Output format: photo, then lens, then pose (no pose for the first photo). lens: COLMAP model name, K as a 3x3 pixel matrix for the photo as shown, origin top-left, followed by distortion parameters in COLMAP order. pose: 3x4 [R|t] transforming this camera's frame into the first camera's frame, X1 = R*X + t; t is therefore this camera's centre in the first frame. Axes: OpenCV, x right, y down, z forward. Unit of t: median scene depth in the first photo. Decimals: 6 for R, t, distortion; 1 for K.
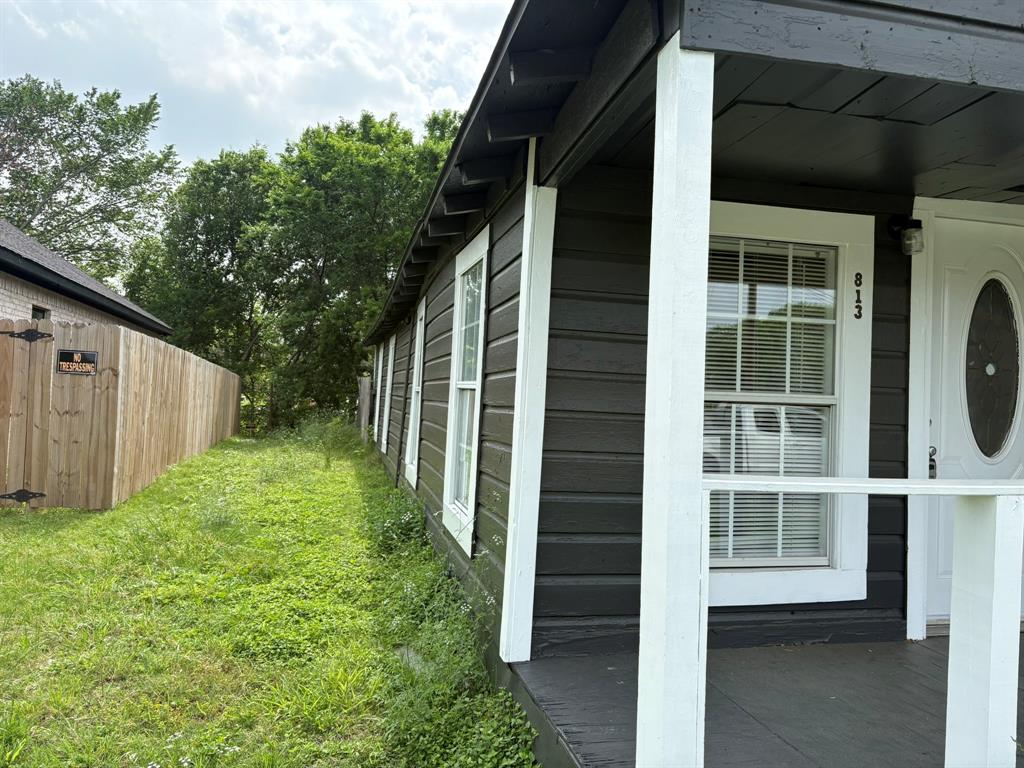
lens RADIAL K [[800.0, 0, 515.4], [0, 800.0, 384.8], [0, 0, 1]] dist [0.026614, -0.021622]
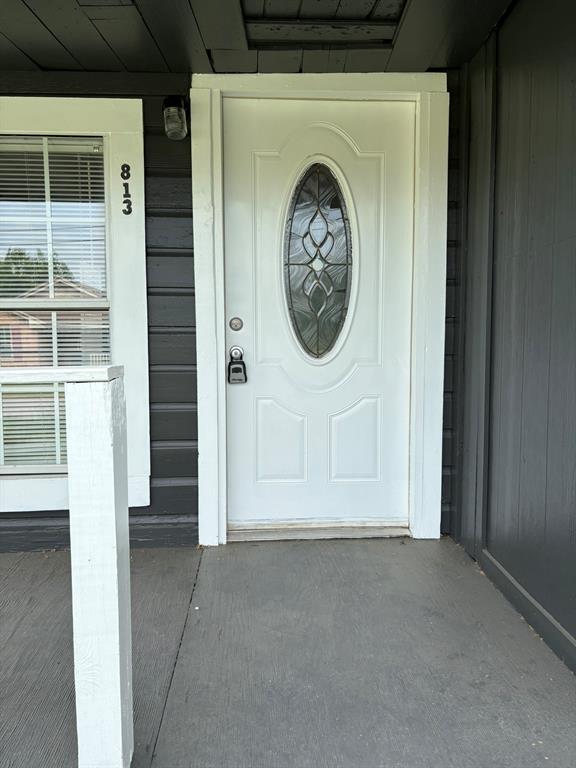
lens RADIAL K [[600.0, 0, 288.5], [0, 600.0, 383.2], [0, 0, 1]] dist [0.026614, -0.021622]
pose [[0.984729, -0.023383, -0.172518, 0.727684], [0.041028, 0.994198, 0.099435, 0.051330], [0.169192, -0.104995, 0.979975, 0.320475]]
